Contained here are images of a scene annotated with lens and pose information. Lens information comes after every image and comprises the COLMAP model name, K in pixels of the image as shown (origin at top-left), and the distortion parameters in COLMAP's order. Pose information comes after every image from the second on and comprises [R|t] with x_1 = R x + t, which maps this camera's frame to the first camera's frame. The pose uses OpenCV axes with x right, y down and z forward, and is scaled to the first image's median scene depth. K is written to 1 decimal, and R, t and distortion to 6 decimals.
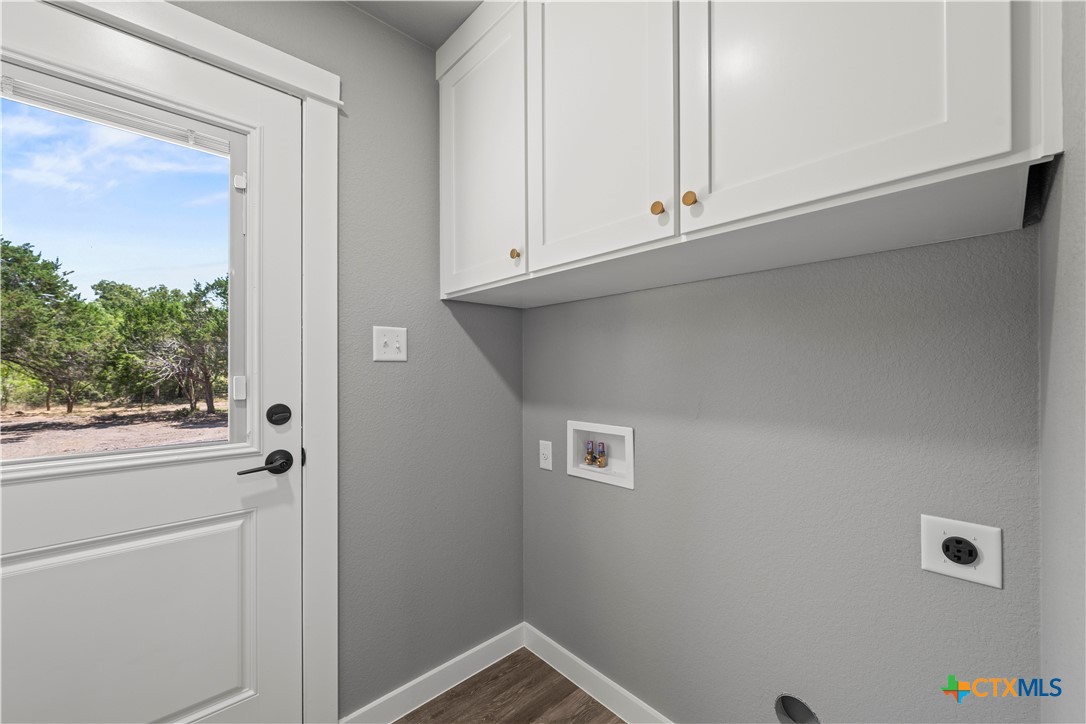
lens RADIAL K [[429.0, 0, 546.1], [0, 429.0, 359.9], [0, 0, 1]] dist [0.001776, -0.001067]
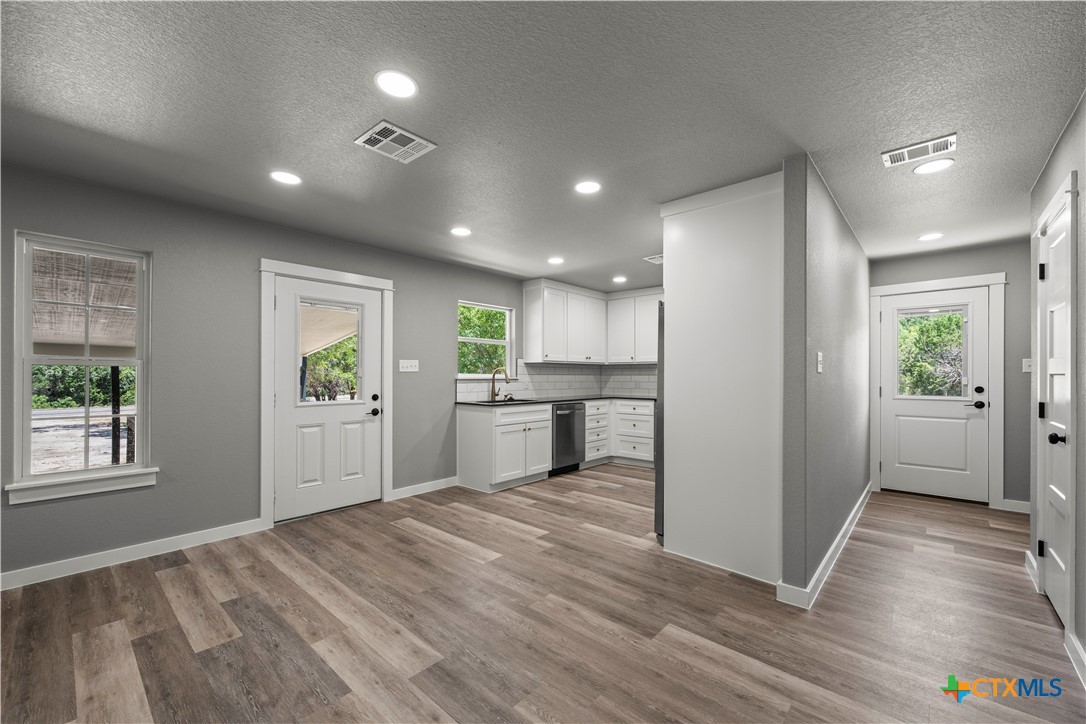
lens RADIAL K [[429.0, 0, 550.3], [0, 429.0, 379.8], [0, 0, 1]] dist [0.001776, -0.001067]
pose [[0.089703, 0.014994, -0.995856, 2.214501], [0.017601, 0.999707, 0.016637, -0.054813], [0.995813, -0.019021, 0.089412, -2.400295]]
